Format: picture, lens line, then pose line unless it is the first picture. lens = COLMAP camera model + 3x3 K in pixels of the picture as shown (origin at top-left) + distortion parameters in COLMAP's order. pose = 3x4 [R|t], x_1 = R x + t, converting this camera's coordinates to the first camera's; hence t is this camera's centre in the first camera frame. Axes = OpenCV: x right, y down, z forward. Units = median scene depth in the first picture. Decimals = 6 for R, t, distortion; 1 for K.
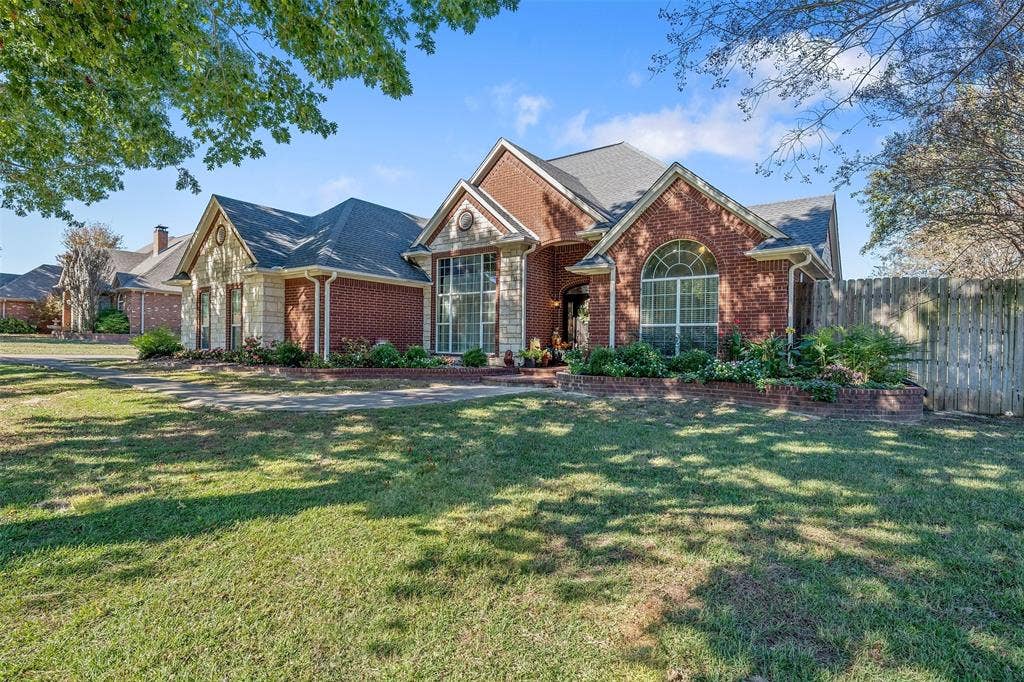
lens RADIAL K [[544.3, 0, 512.0], [0, 544.3, 341.0], [0, 0, 1]] dist [-0.005452, -0.000304]
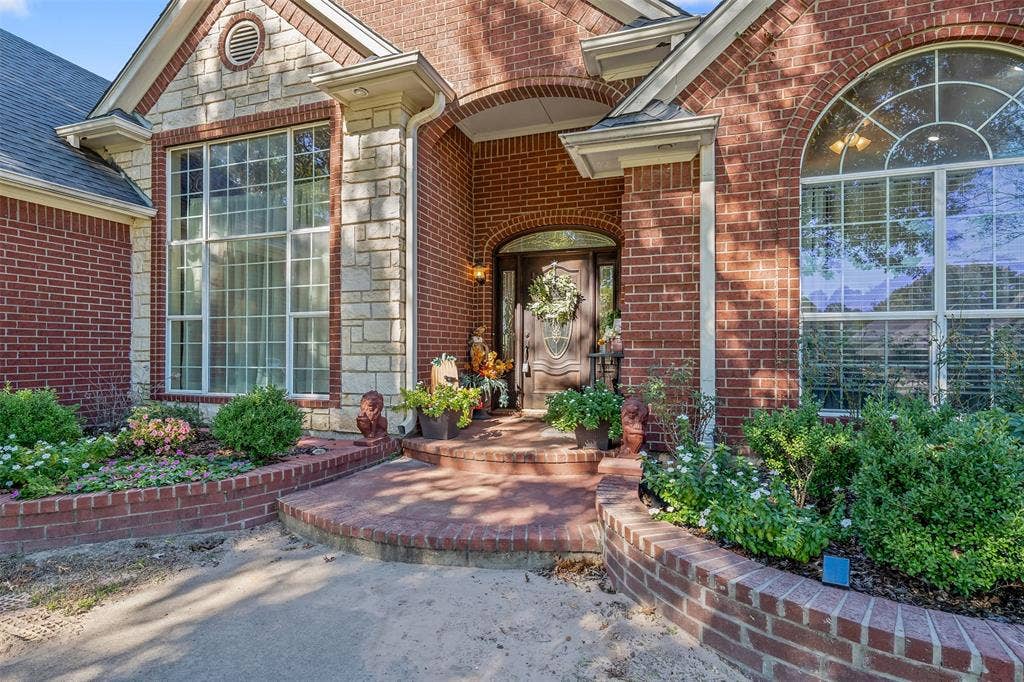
lens RADIAL K [[514.1, 0, 513.4], [0, 514.1, 347.7], [0, 0, 1]] dist [0.014200, -0.000056]
pose [[0.954409, -0.009627, 0.298347, -0.015474], [0.008218, 0.999948, 0.005975, -0.011066], [-0.298389, -0.003251, 0.954439, 0.618747]]
